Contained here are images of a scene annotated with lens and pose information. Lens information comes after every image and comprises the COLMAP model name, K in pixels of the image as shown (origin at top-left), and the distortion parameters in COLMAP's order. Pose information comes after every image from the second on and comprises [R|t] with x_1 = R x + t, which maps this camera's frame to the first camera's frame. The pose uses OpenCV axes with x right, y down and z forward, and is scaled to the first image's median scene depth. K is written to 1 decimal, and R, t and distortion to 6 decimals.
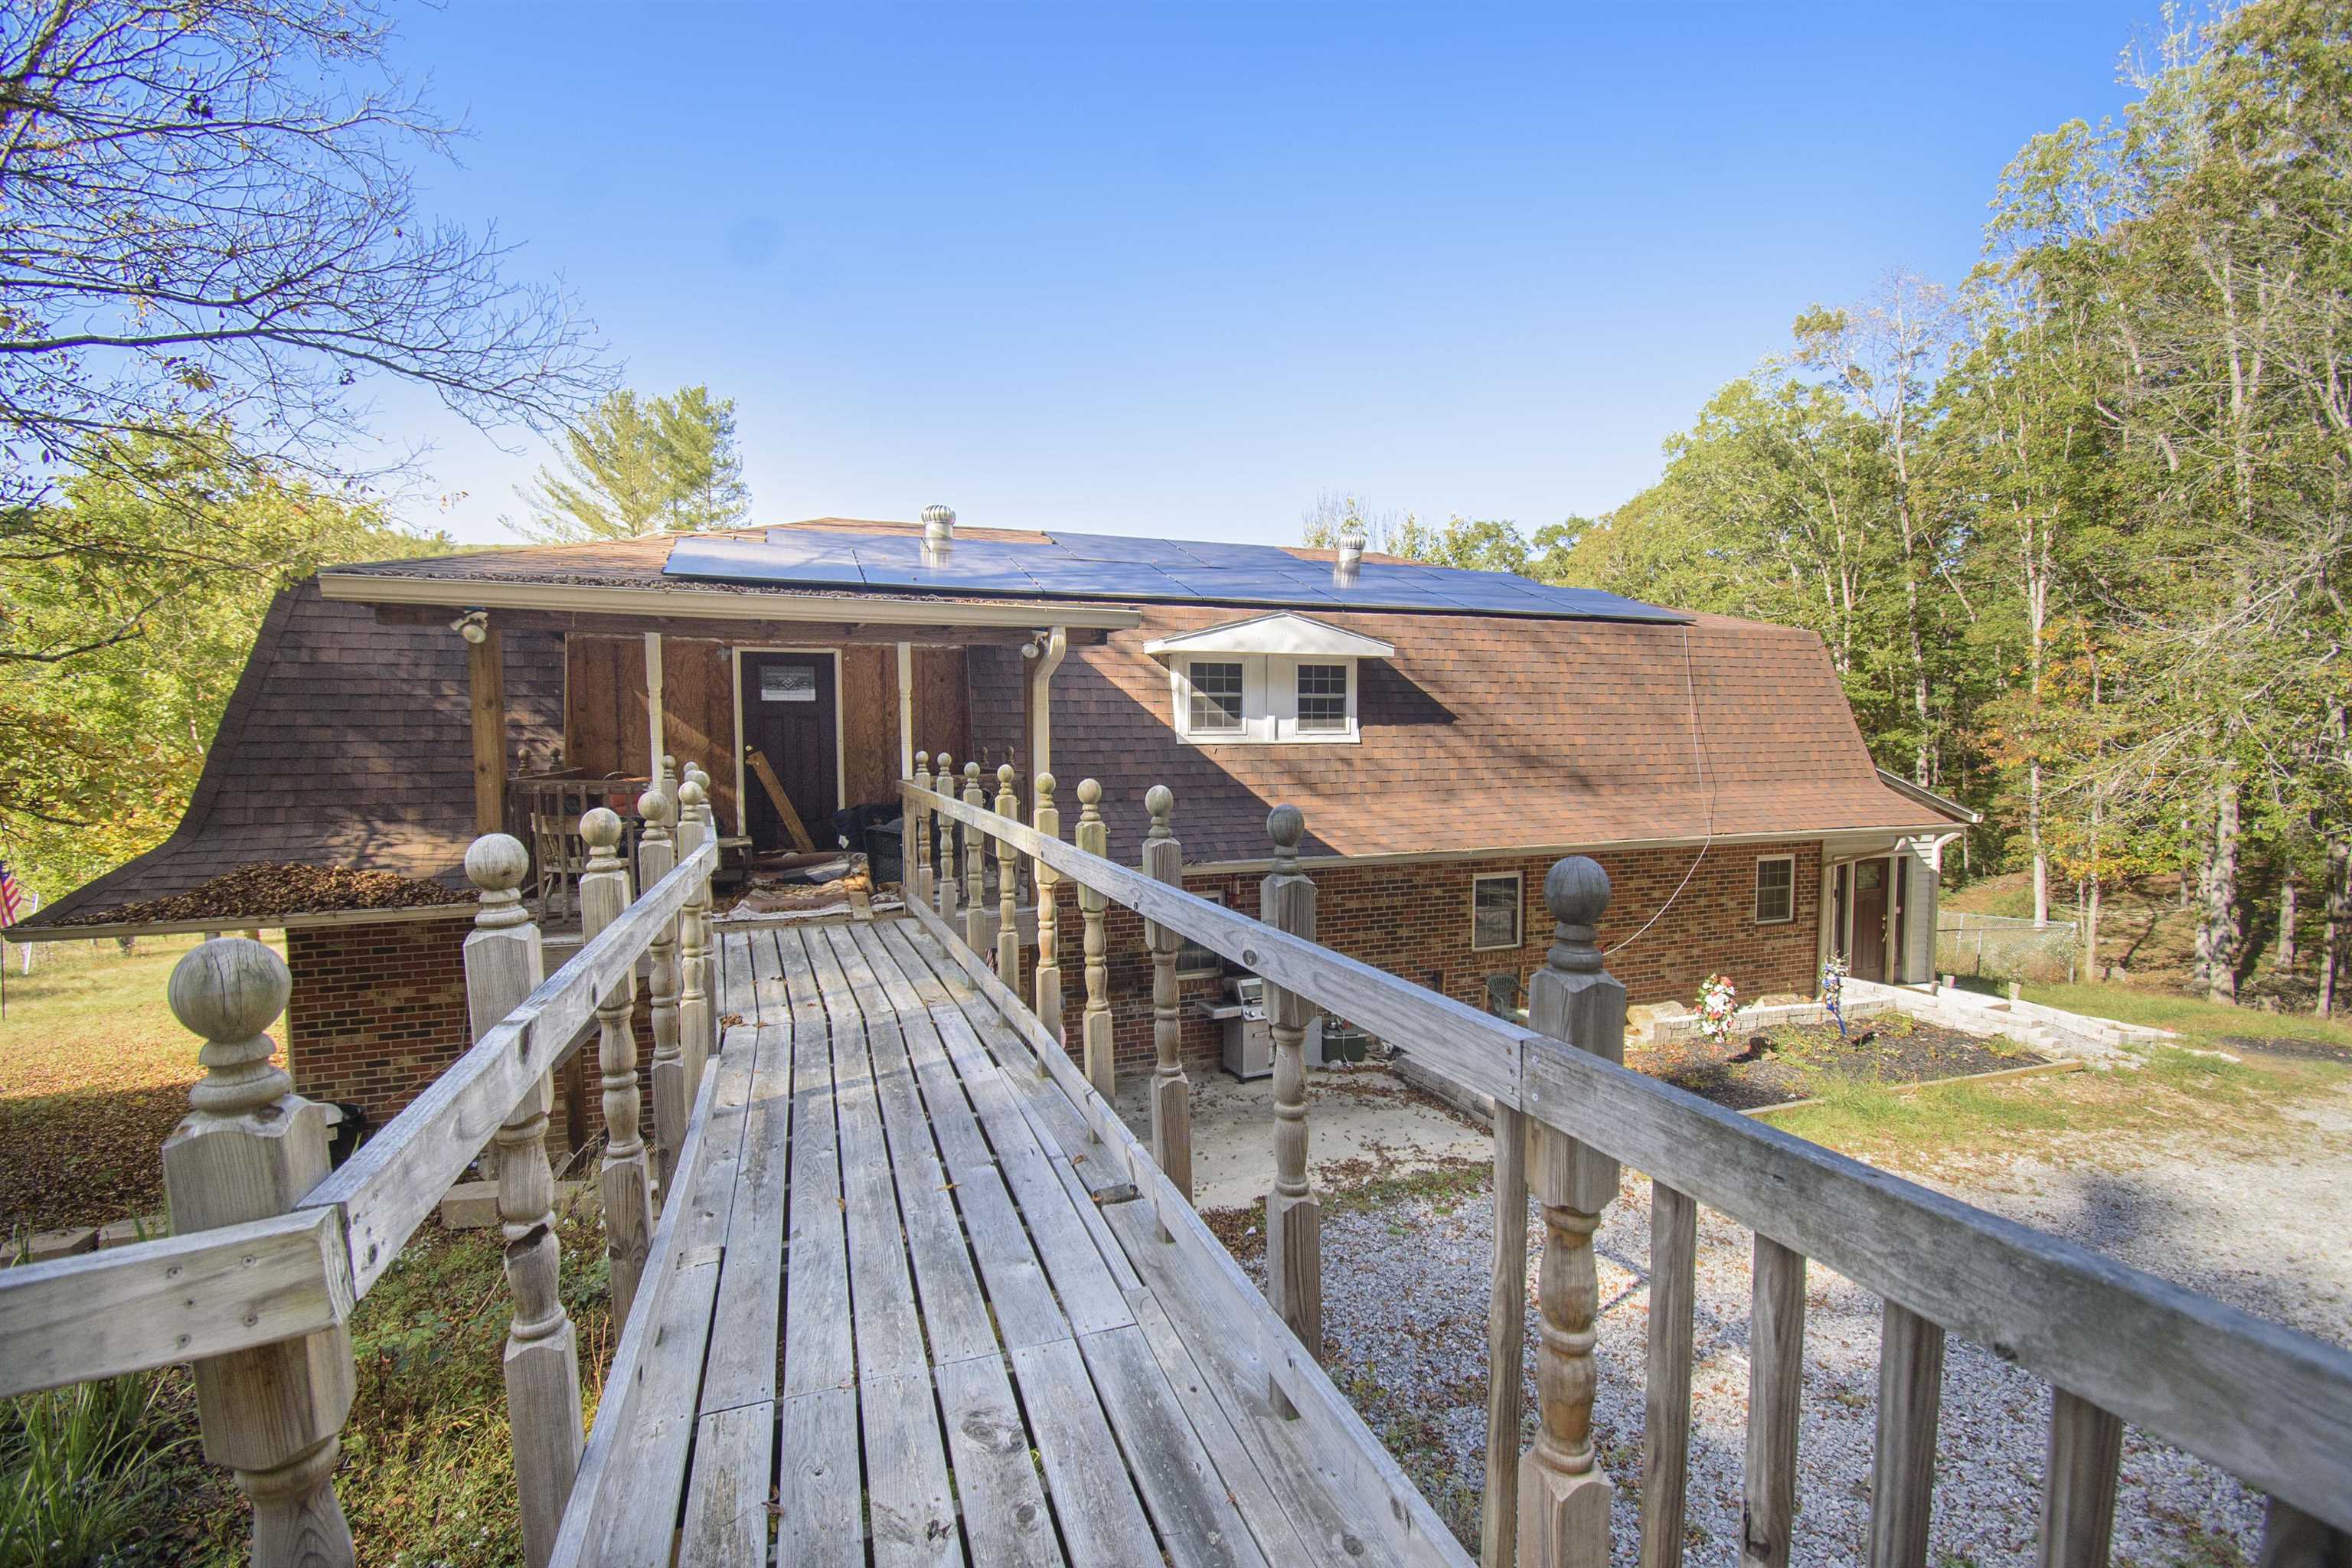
lens RADIAL K [[1039.9, 0, 1176.3], [0, 1039.9, 798.3], [0, 0, 1]] dist [0.000868, -0.000758]
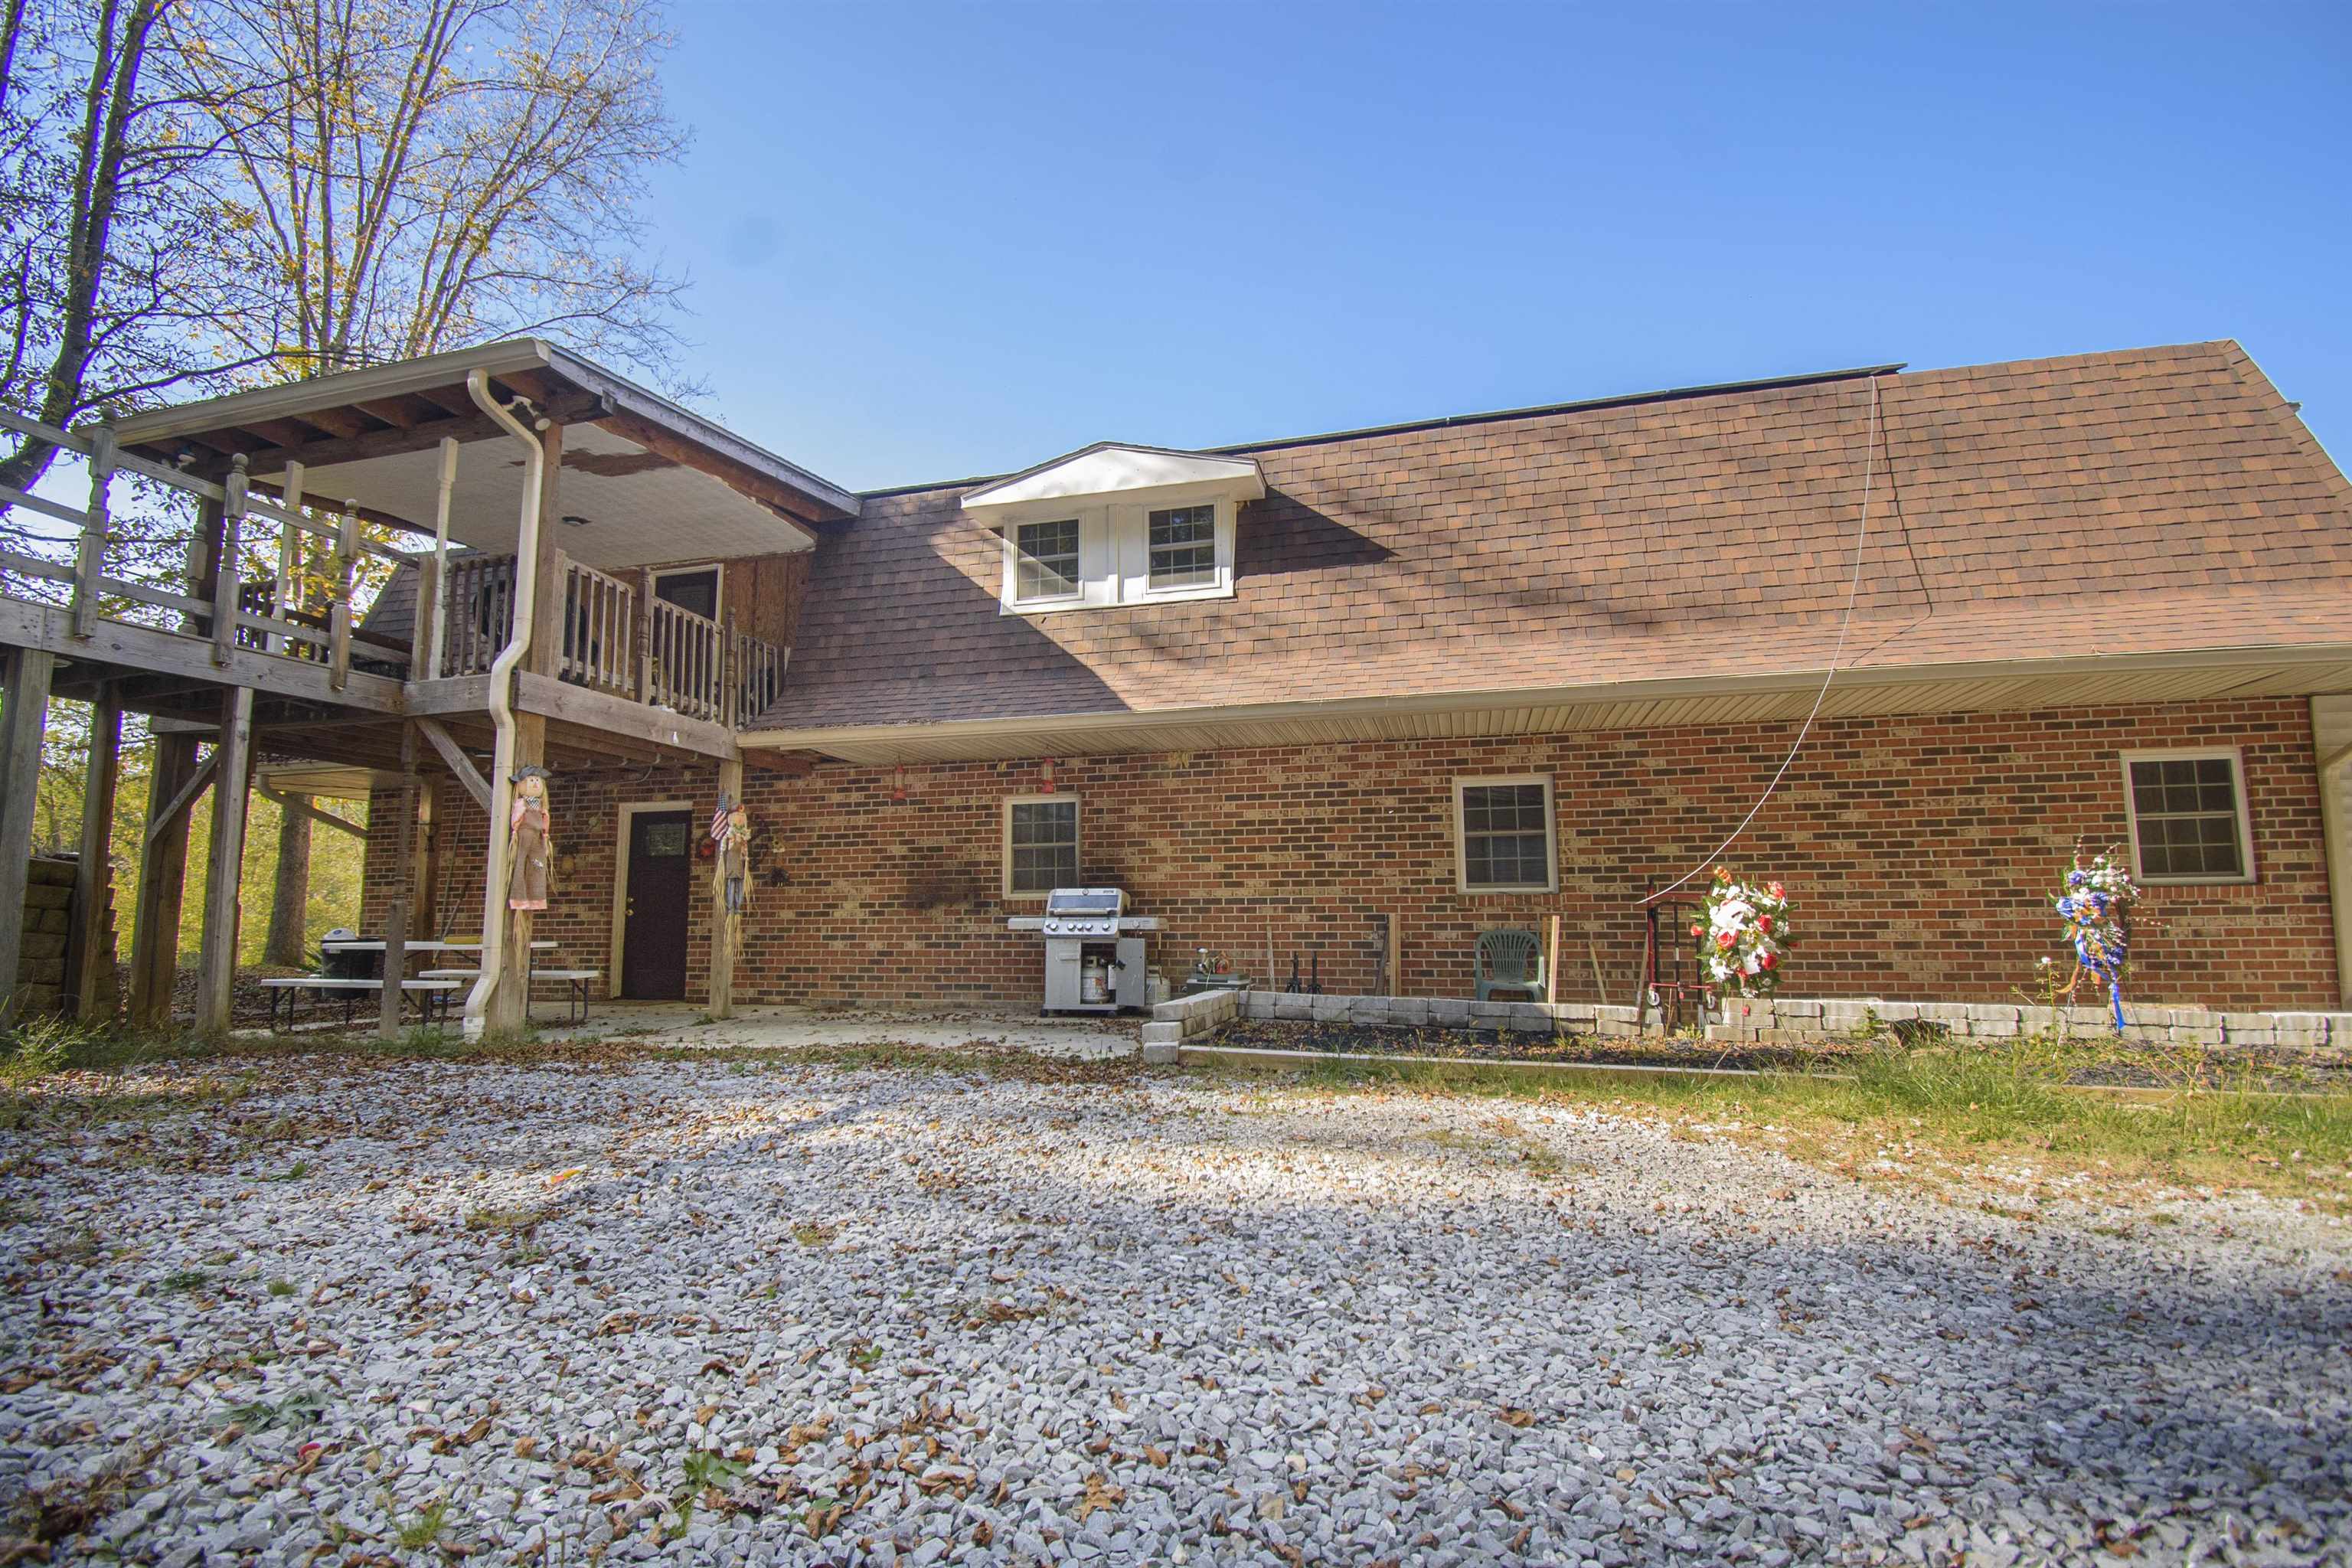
lens RADIAL K [[1033.4, 0, 1176.5], [0, 1033.4, 801.3], [0, 0, 1]] dist [0.020124, -0.026162]
pose [[0.814018, -0.065723, -0.577110, 0.566876], [-0.034359, 0.986389, -0.160797, 0.218832], [0.579823, 0.150720, 0.800680, 0.375017]]
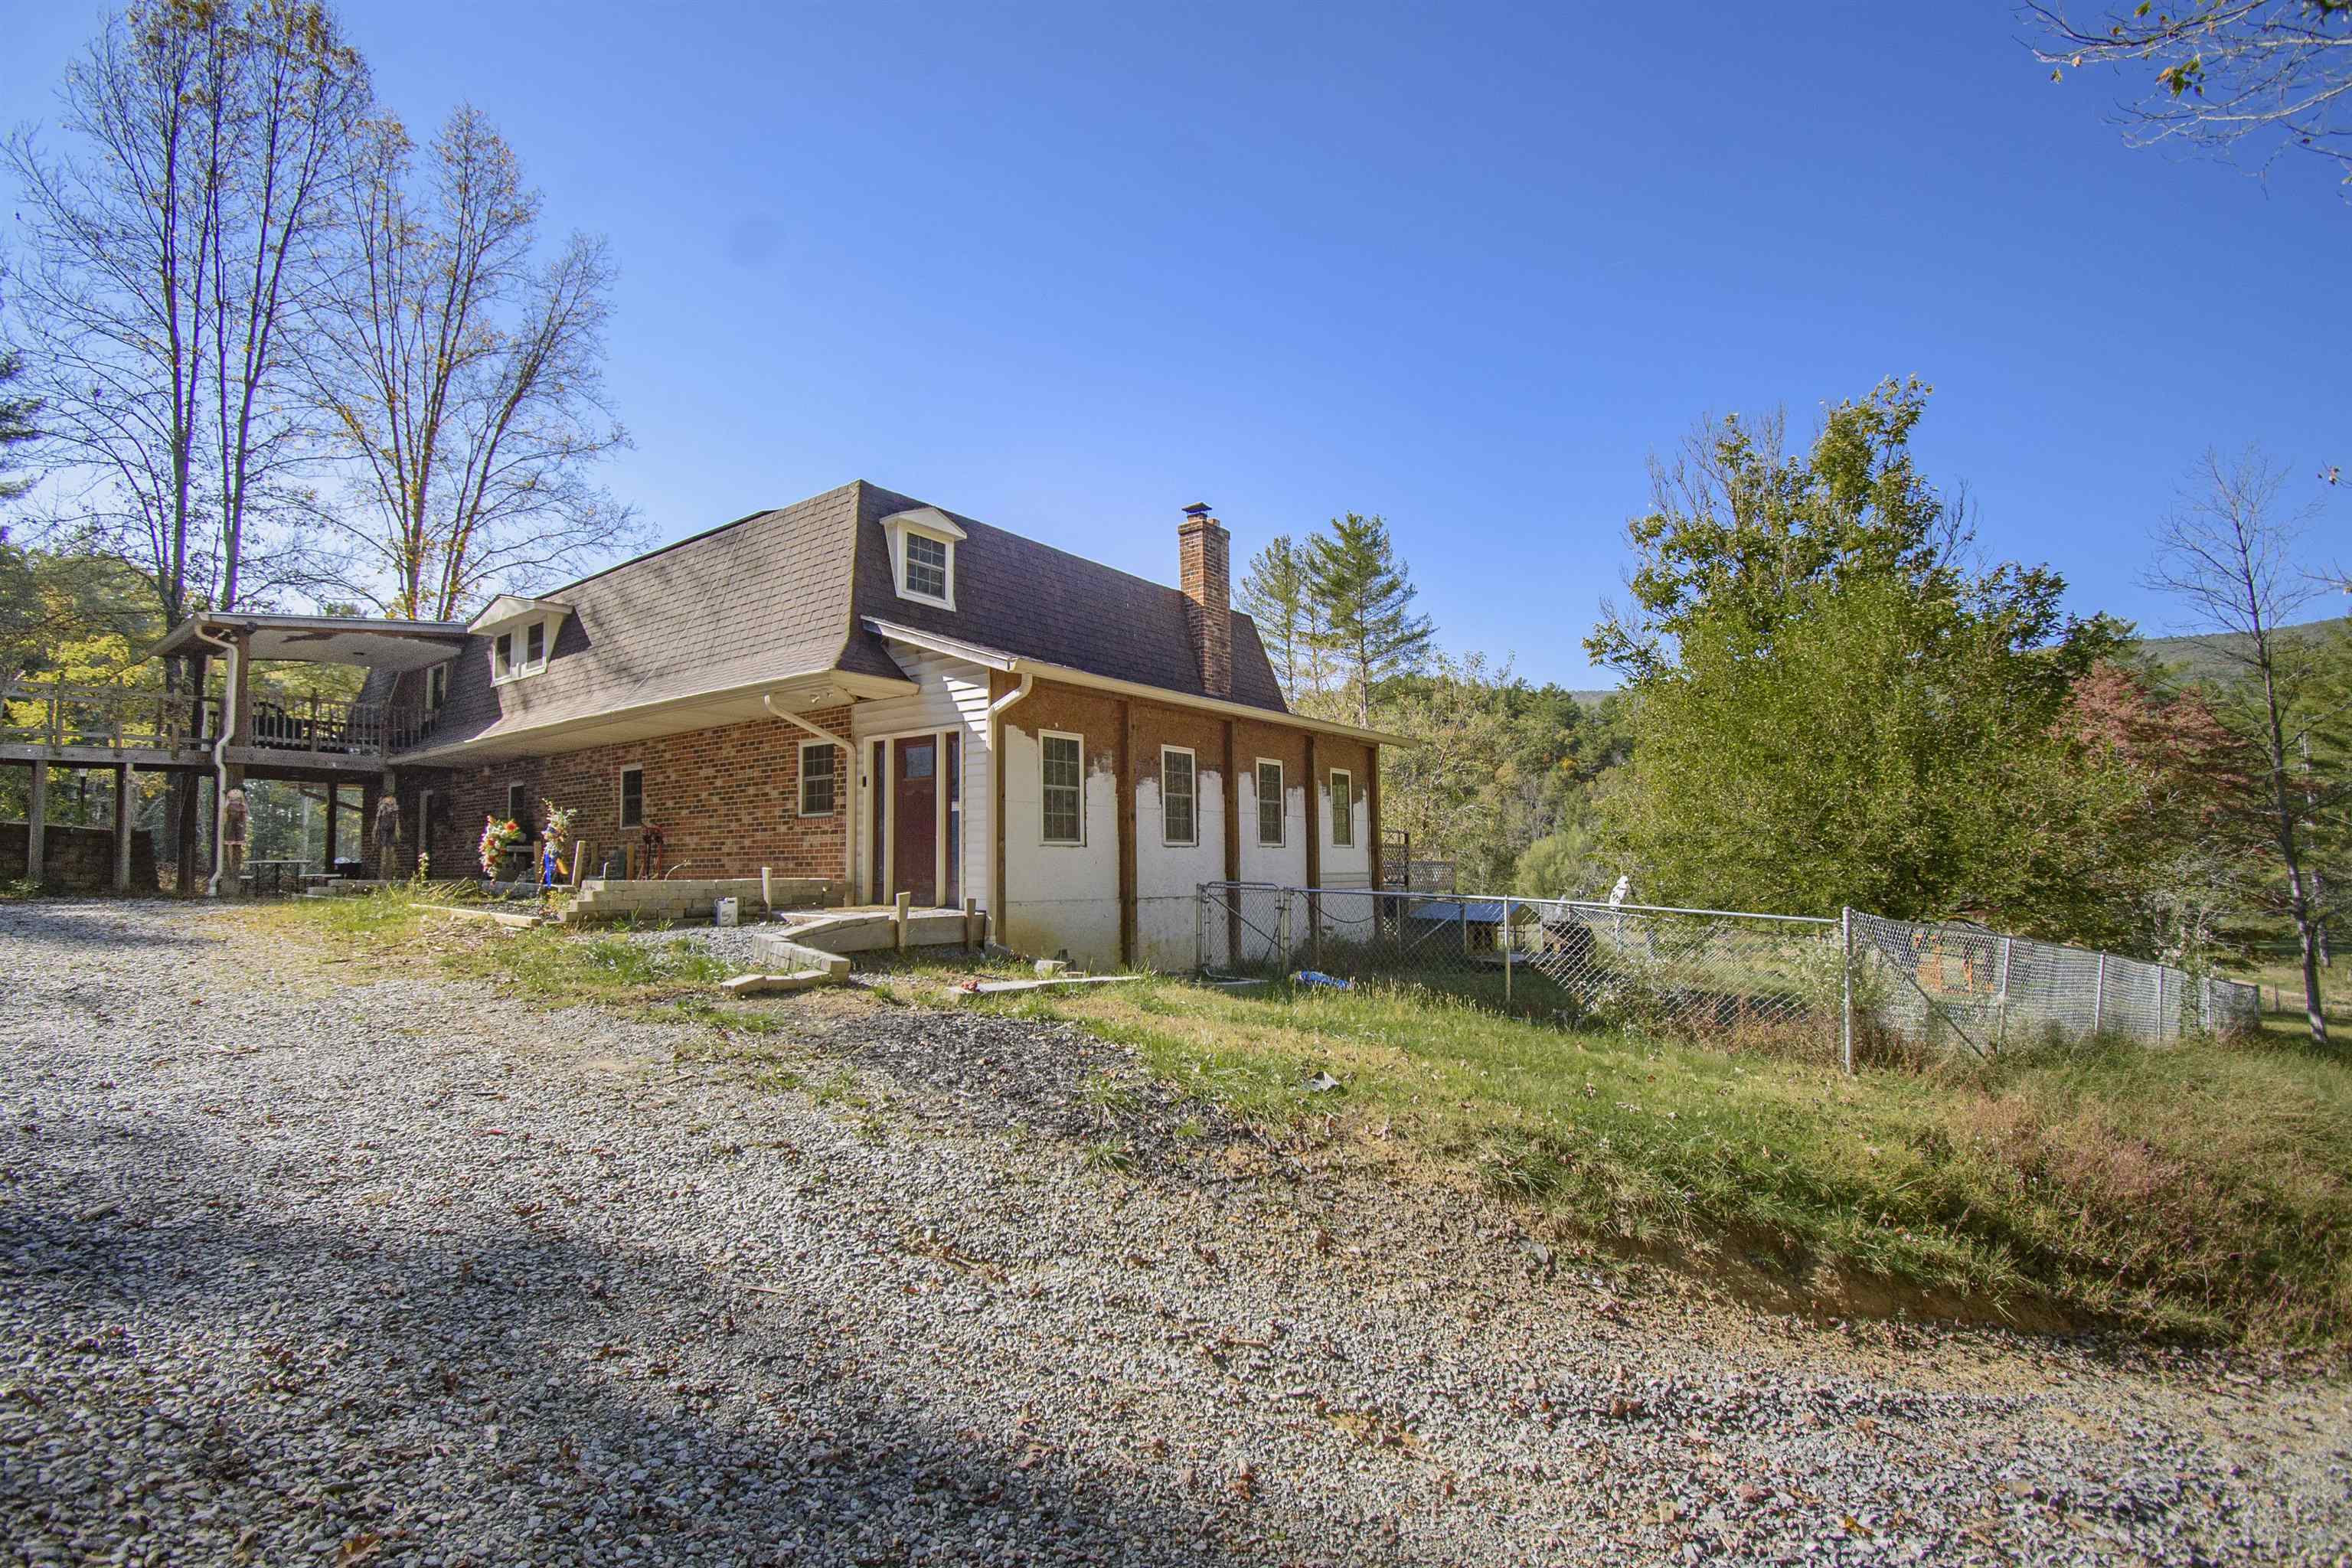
lens RADIAL K [[1033.4, 0, 1176.5], [0, 1033.4, 801.3], [0, 0, 1]] dist [0.020124, -0.026162]
pose [[0.535554, -0.054071, -0.842768, 1.807857], [-0.041395, 0.995068, -0.090148, 0.212691], [0.843486, 0.083165, 0.530675, 0.972538]]
